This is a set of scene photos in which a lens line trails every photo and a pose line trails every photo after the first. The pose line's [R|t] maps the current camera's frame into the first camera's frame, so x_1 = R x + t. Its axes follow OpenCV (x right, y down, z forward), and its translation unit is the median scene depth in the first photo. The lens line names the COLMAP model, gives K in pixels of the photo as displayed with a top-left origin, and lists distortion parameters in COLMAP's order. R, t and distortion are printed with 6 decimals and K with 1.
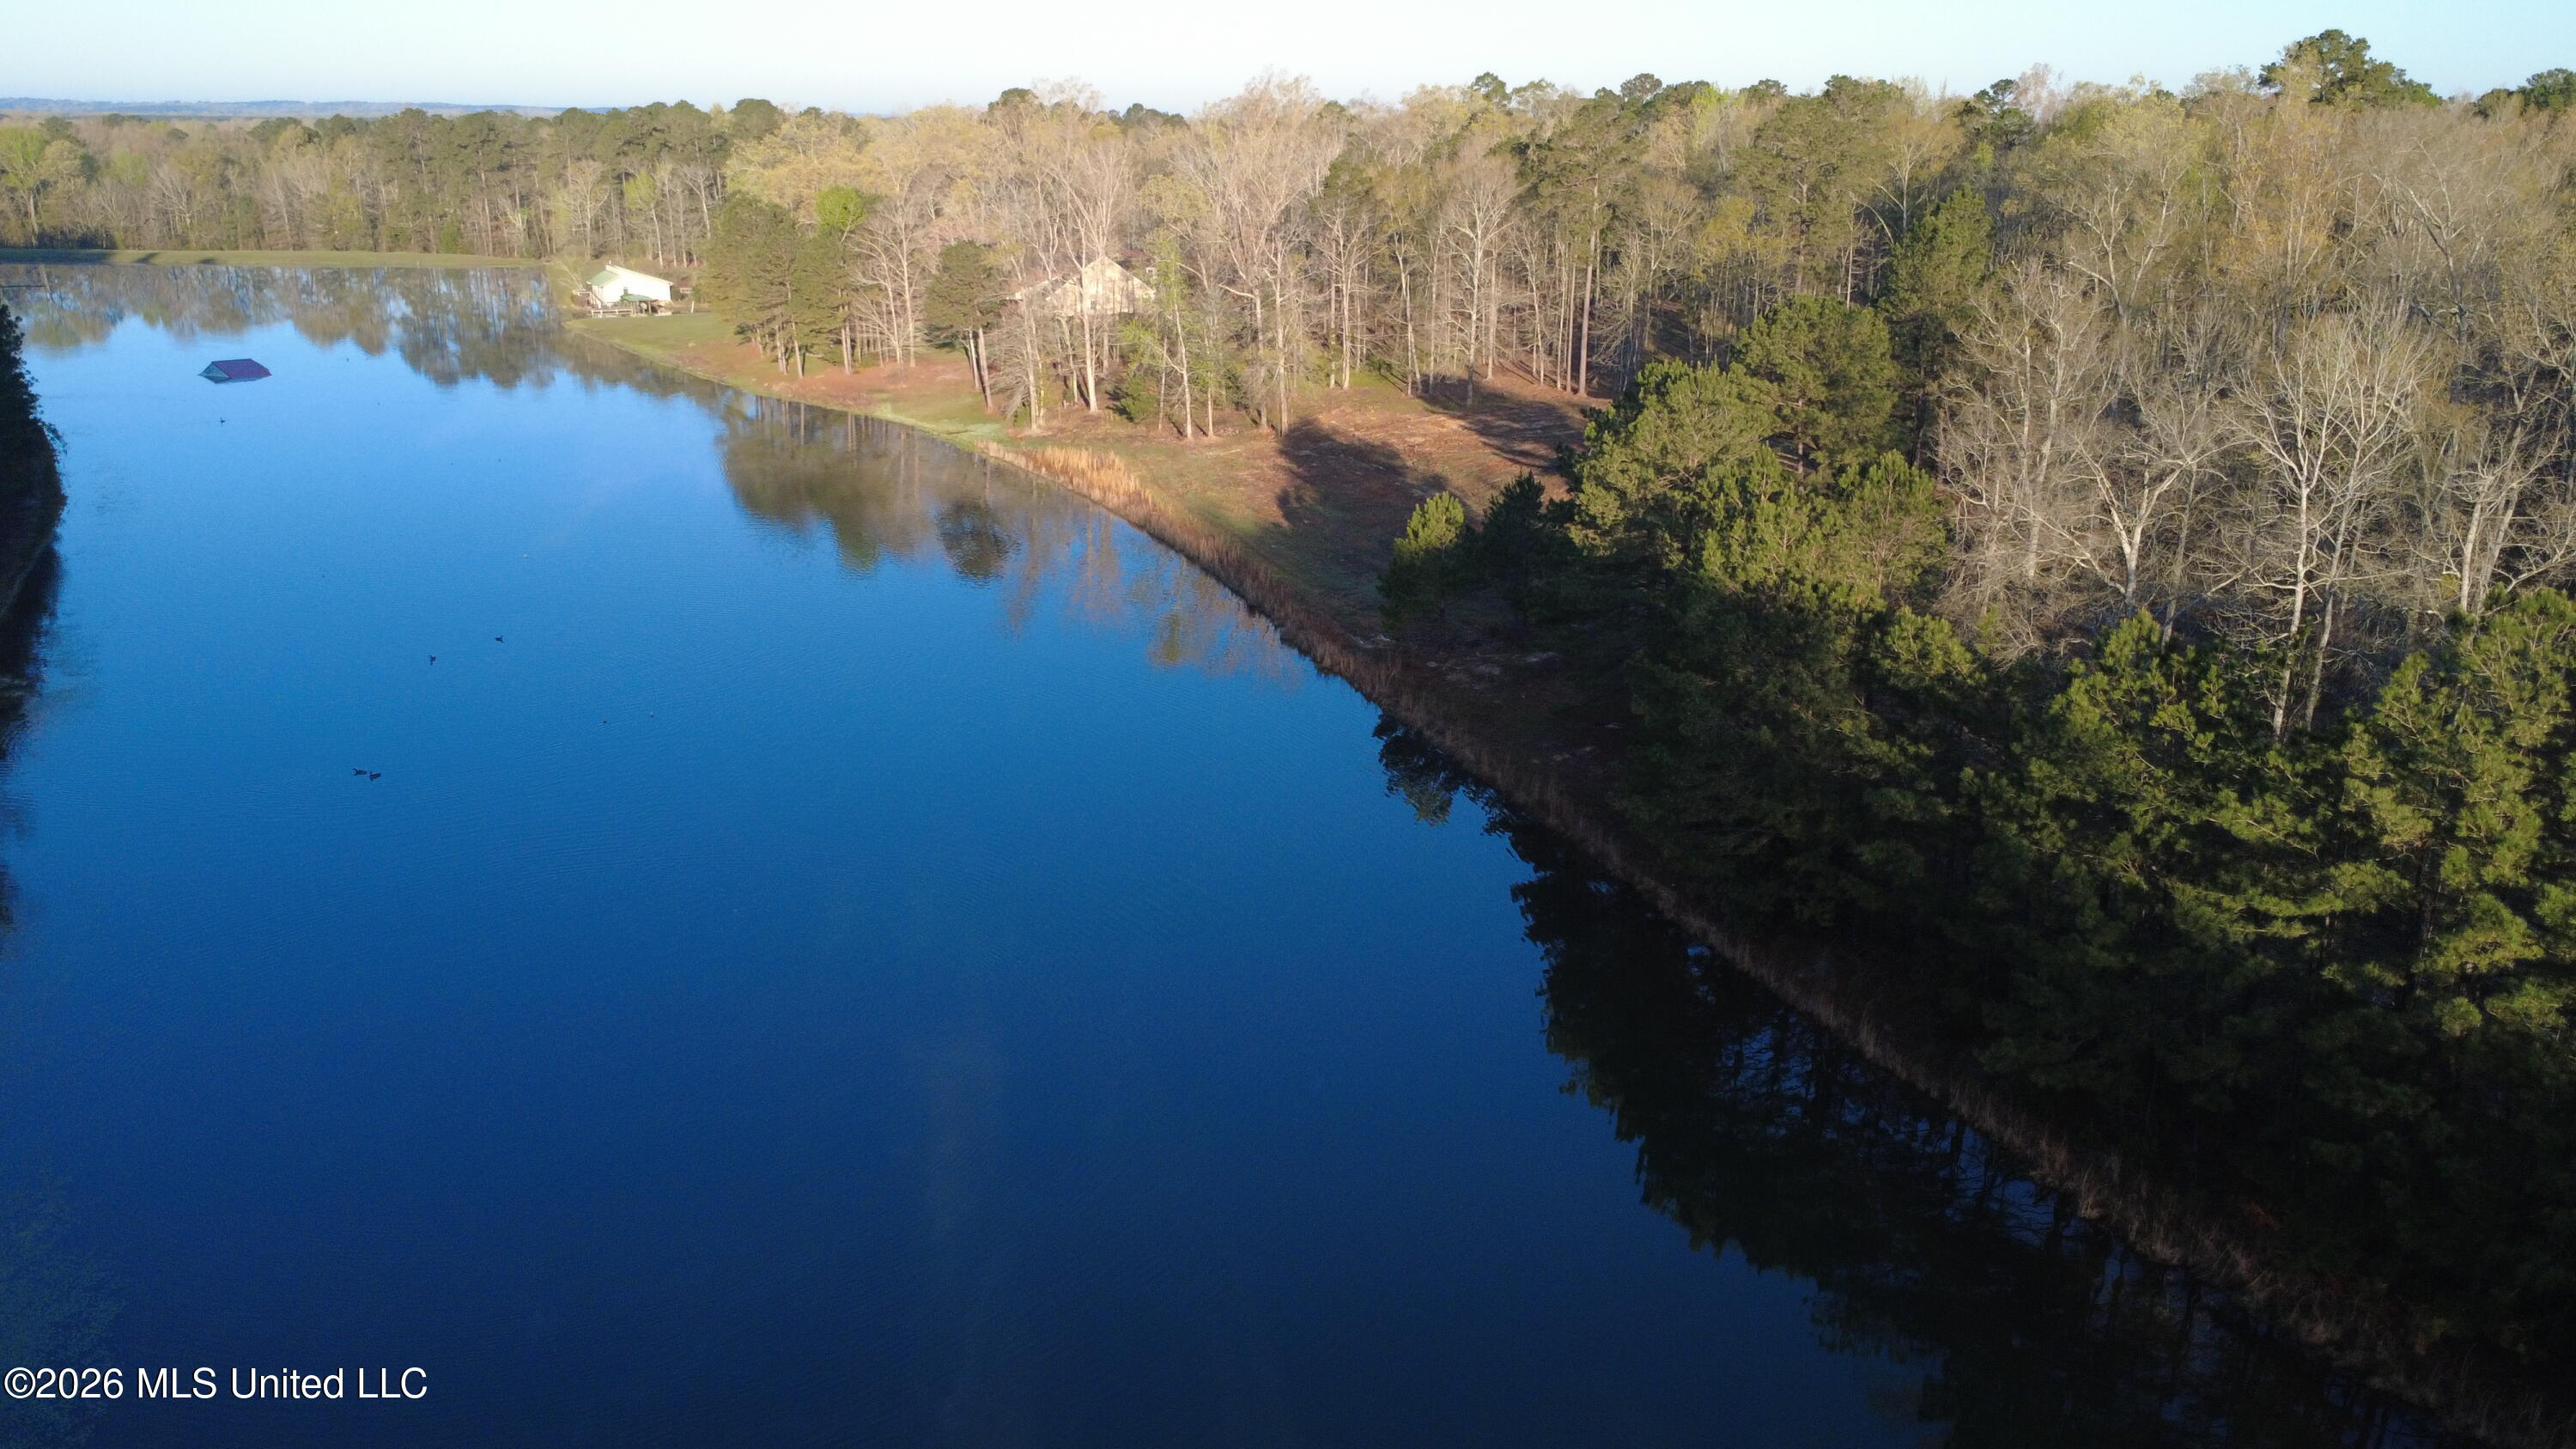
lens RADIAL K [[1864.1, 0, 1281.3], [0, 1864.1, 716.1], [0, 0, 1]] dist [0.003950, -0.002330]
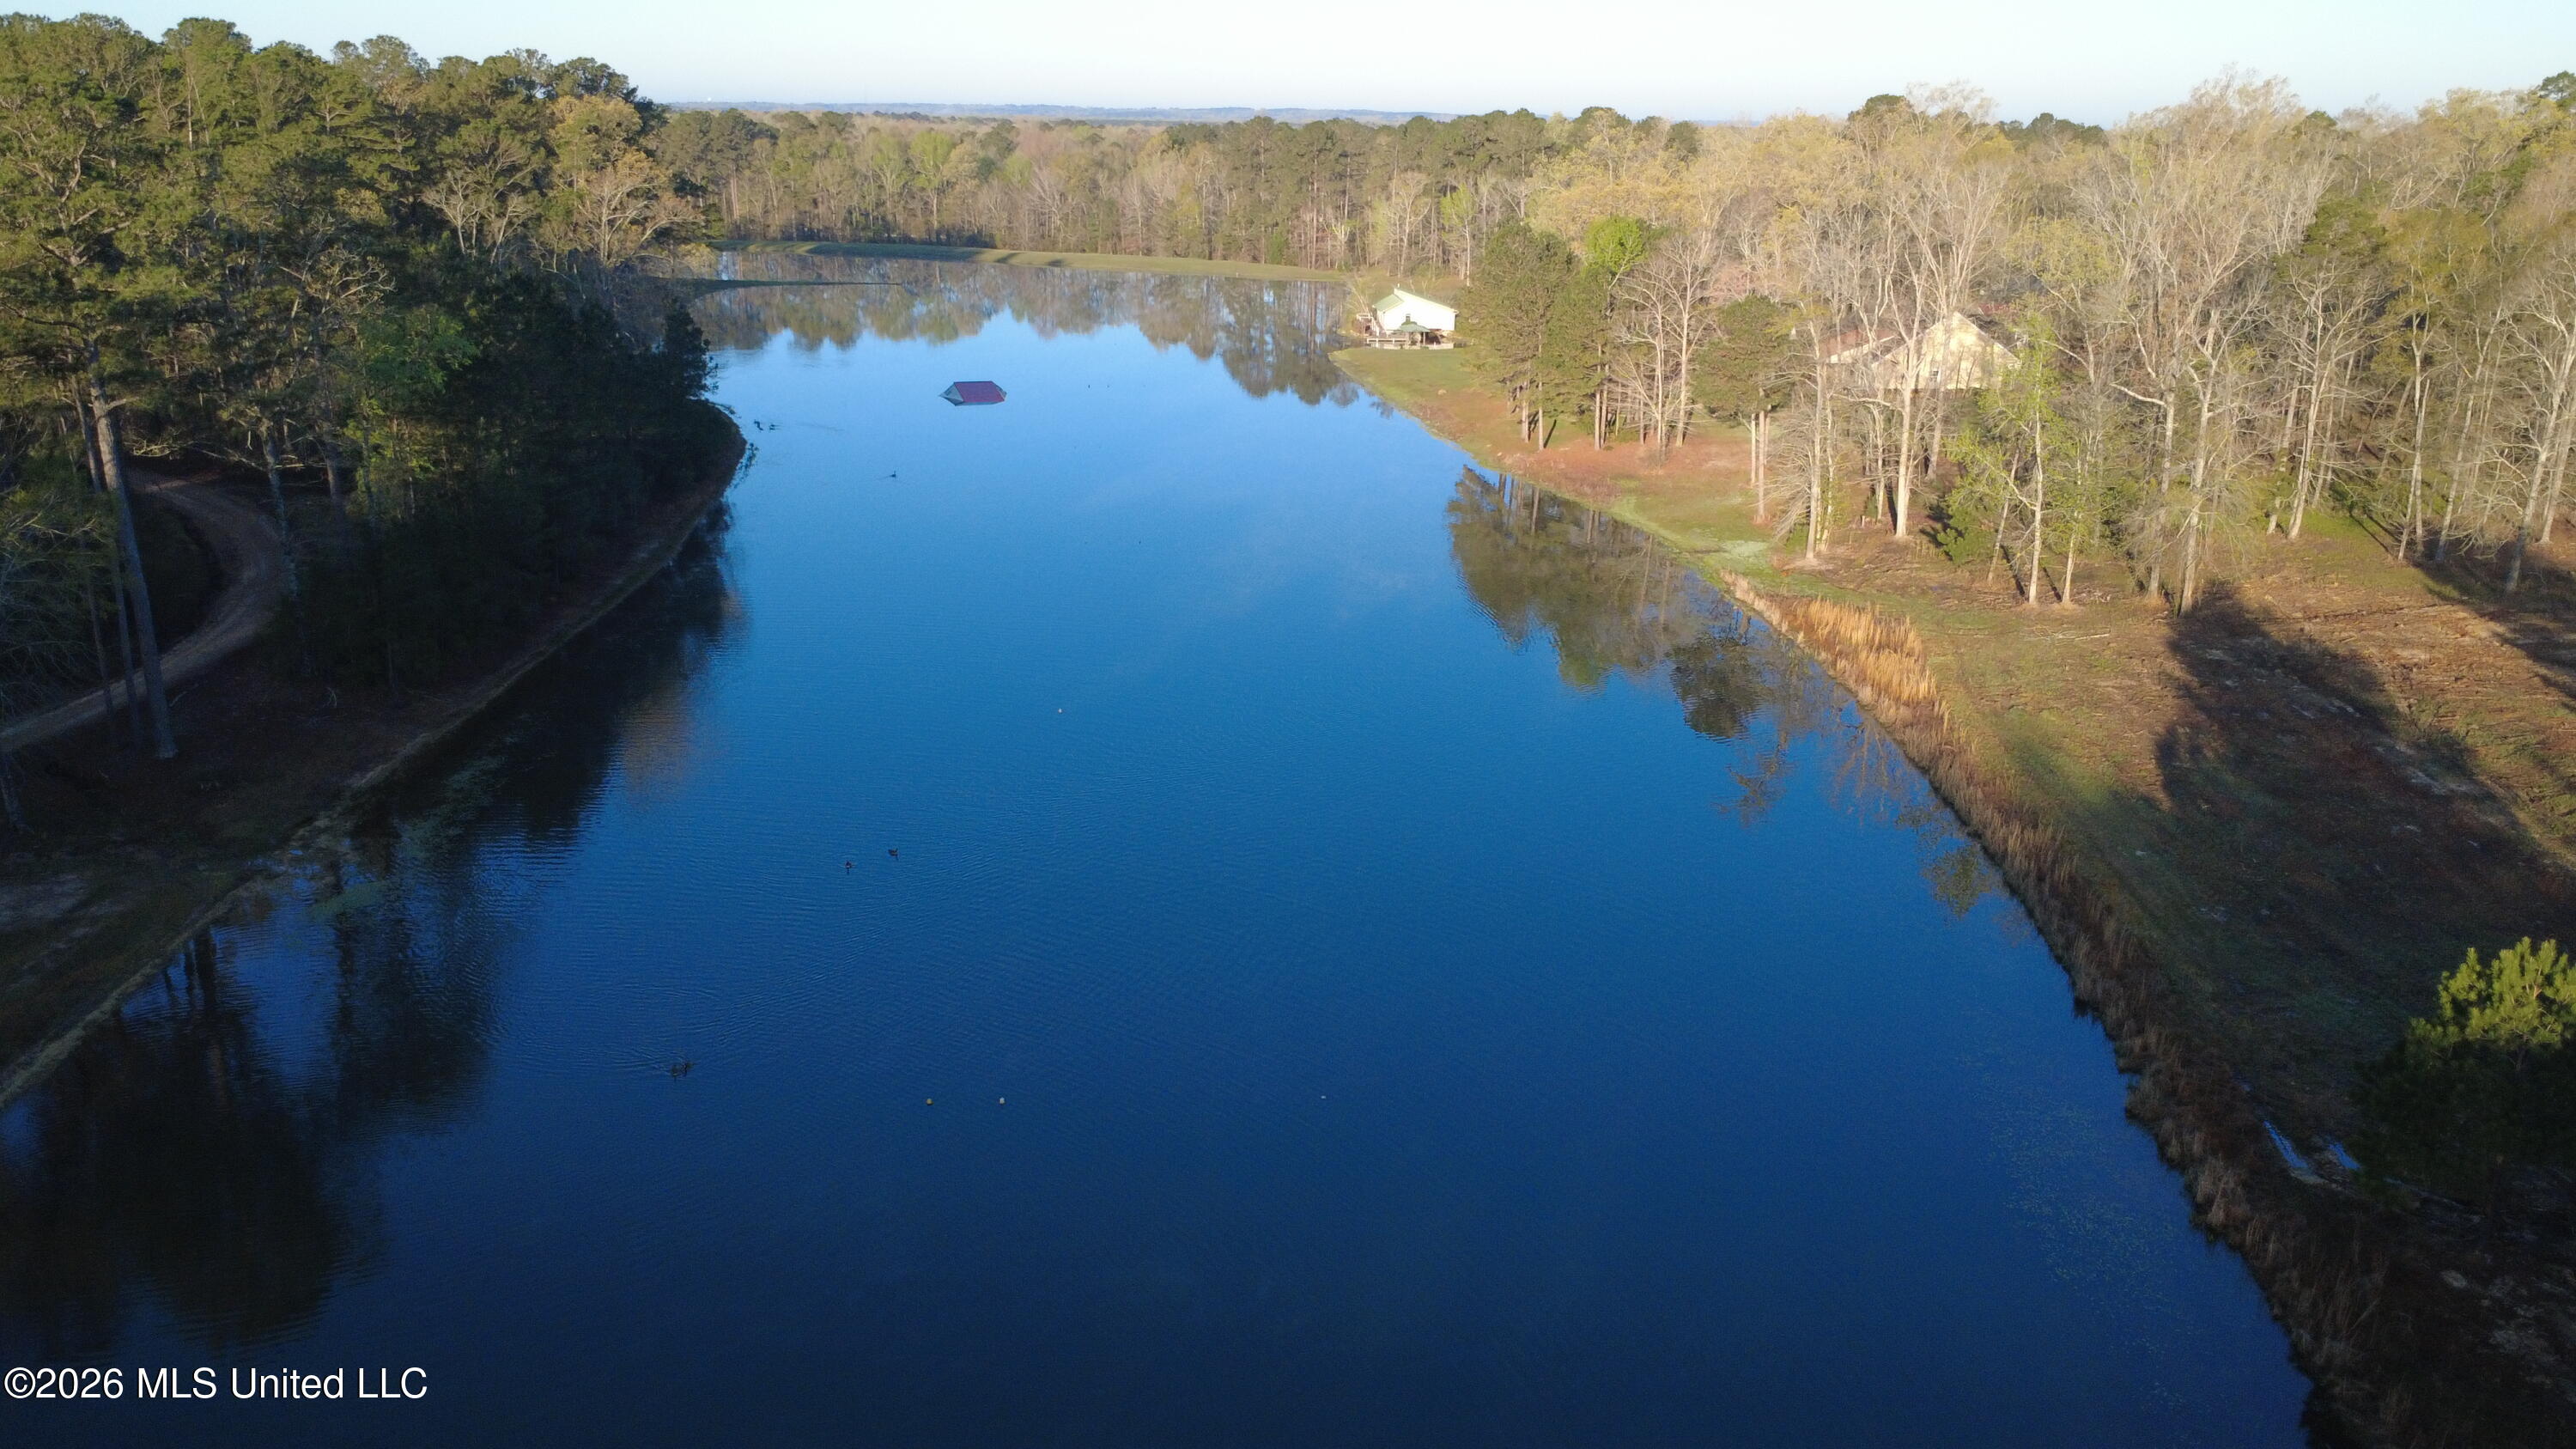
lens RADIAL K [[1864.1, 0, 1296.8], [0, 1864.1, 730.4], [0, 0, 1]] dist [0.003950, -0.002330]
pose [[0.903915, 0.138095, -0.404805, -0.005620], [-0.136777, 0.990074, 0.032337, -0.054778], [0.405253, 0.026138, 0.913831, 0.164425]]
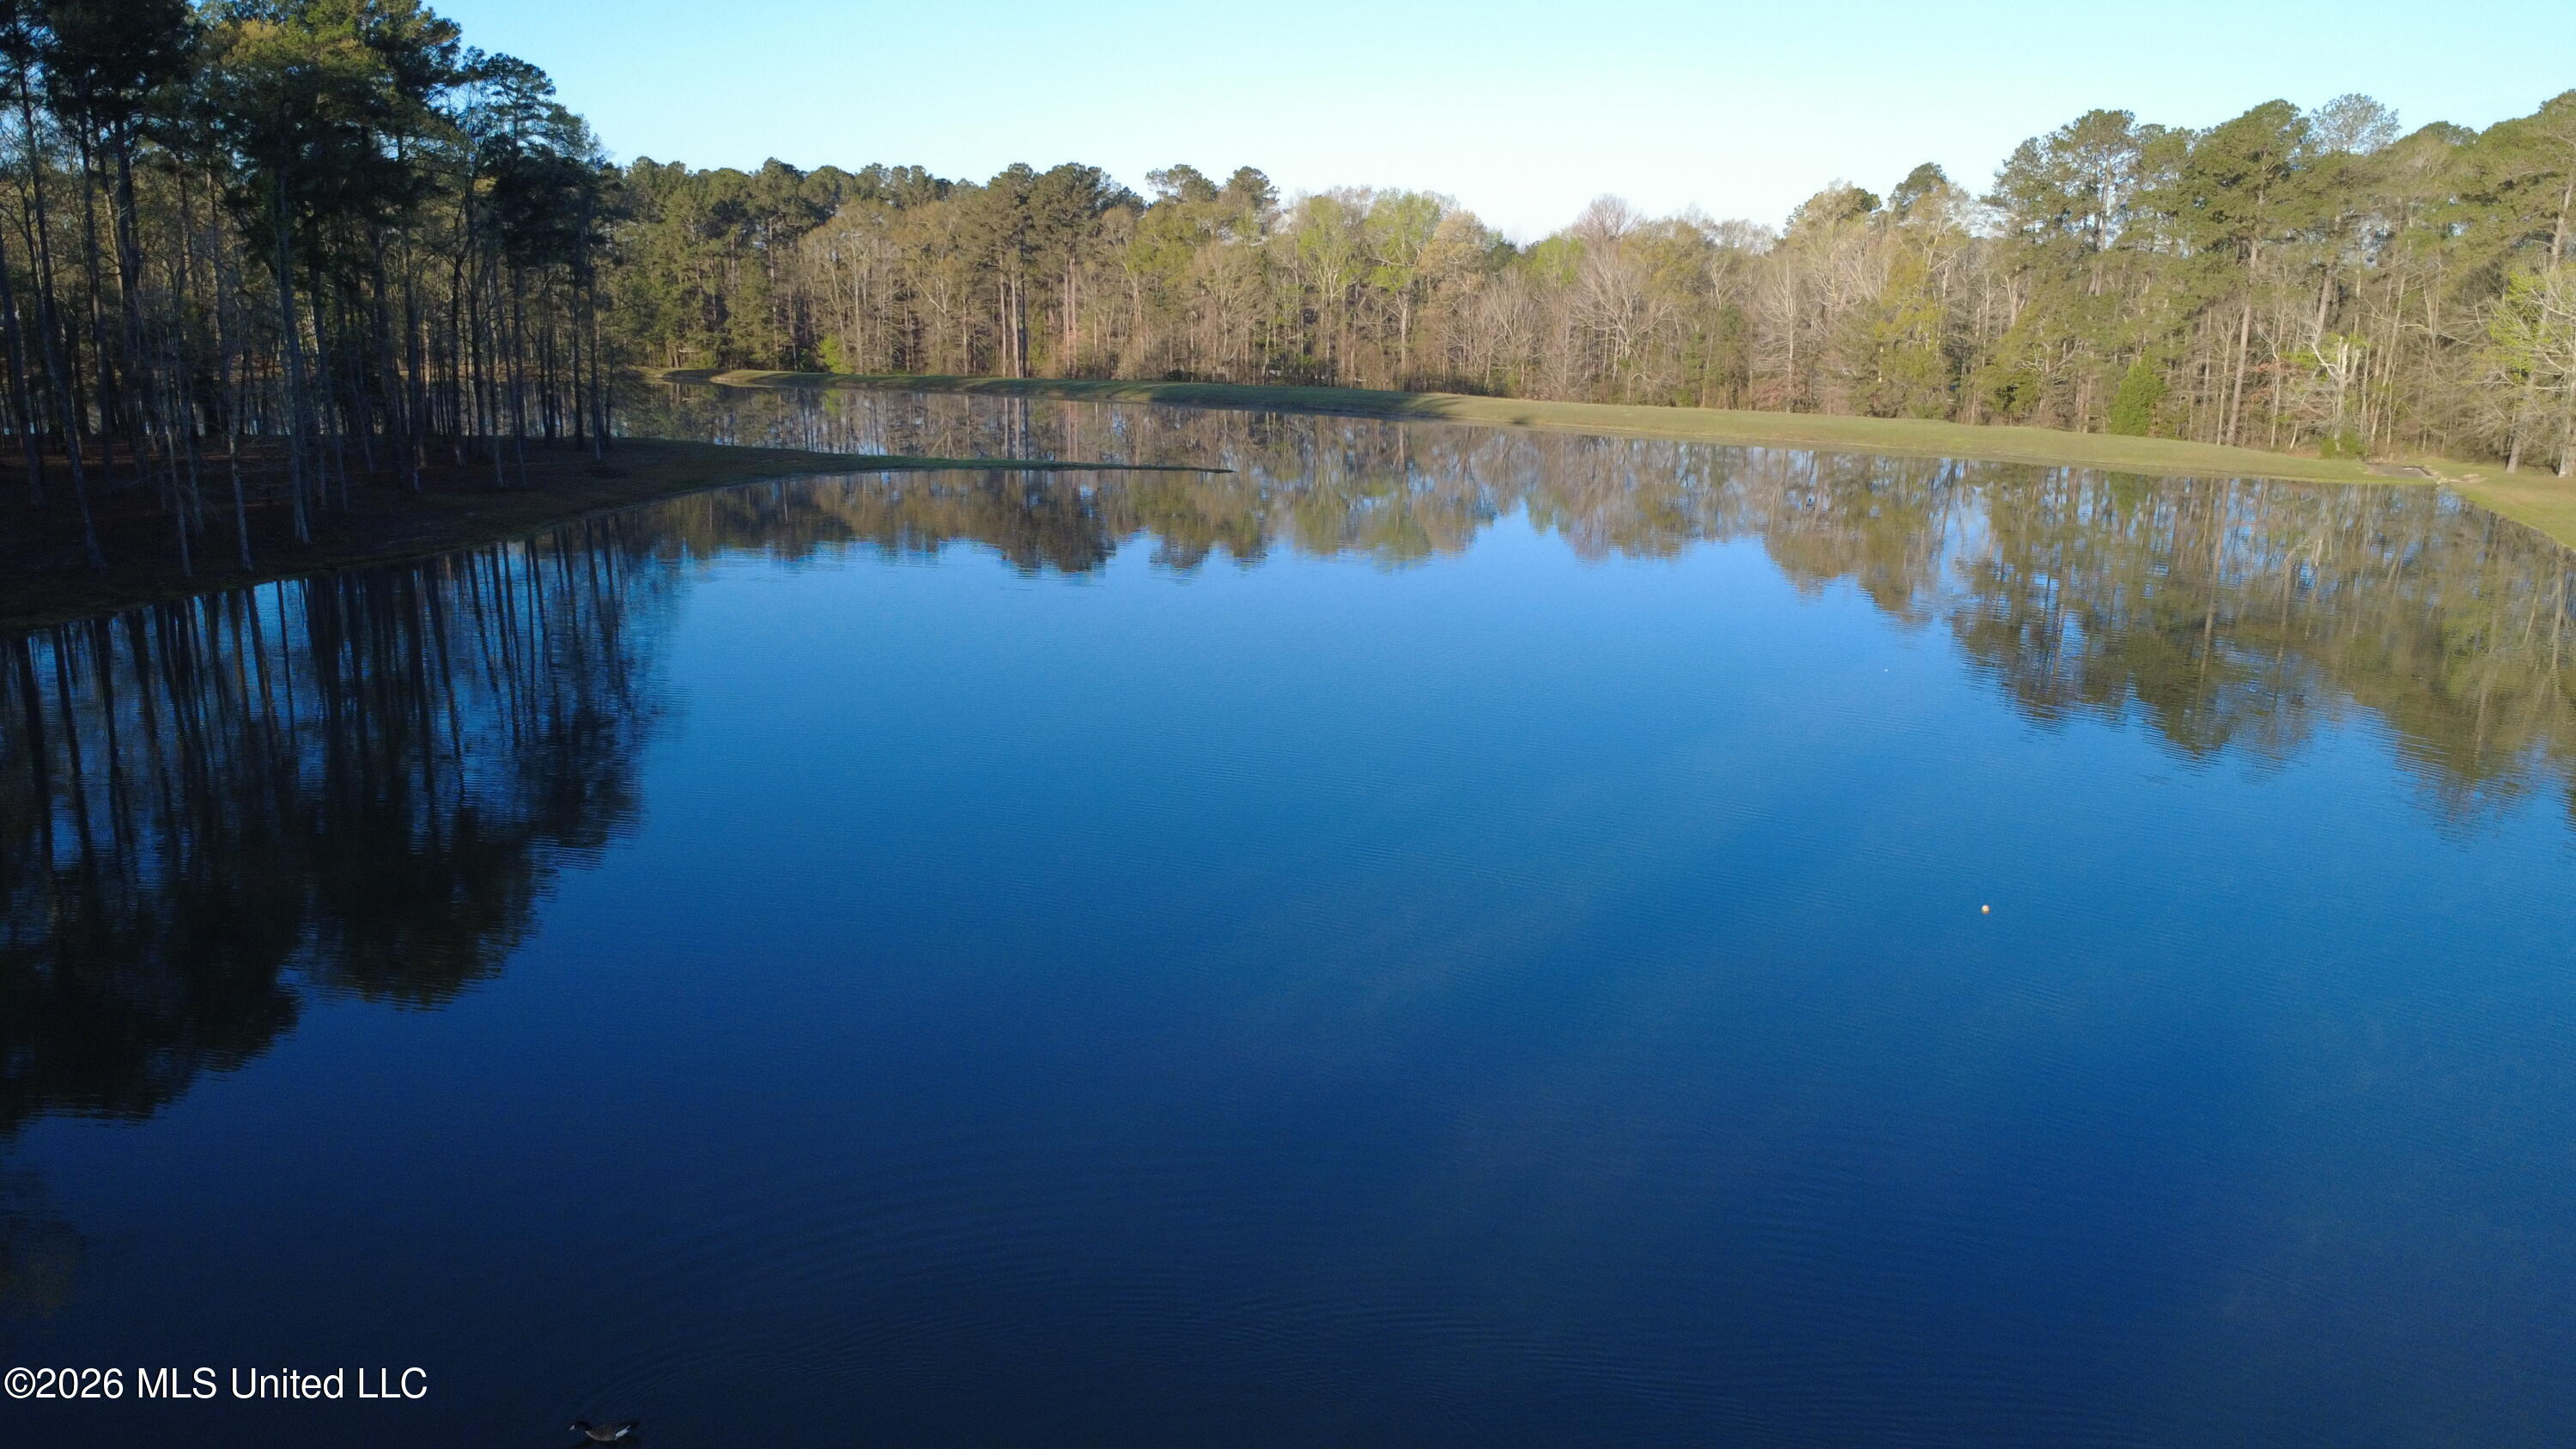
lens RADIAL K [[1864.1, 0, 1283.3], [0, 1864.1, 730.8], [0, 0, 1]] dist [0.003950, -0.002330]
pose [[0.741237, 0.153845, -0.653375, -0.431349], [-0.201709, 0.979444, 0.001788, -0.206340], [0.640219, 0.130466, 0.757032, 0.808532]]
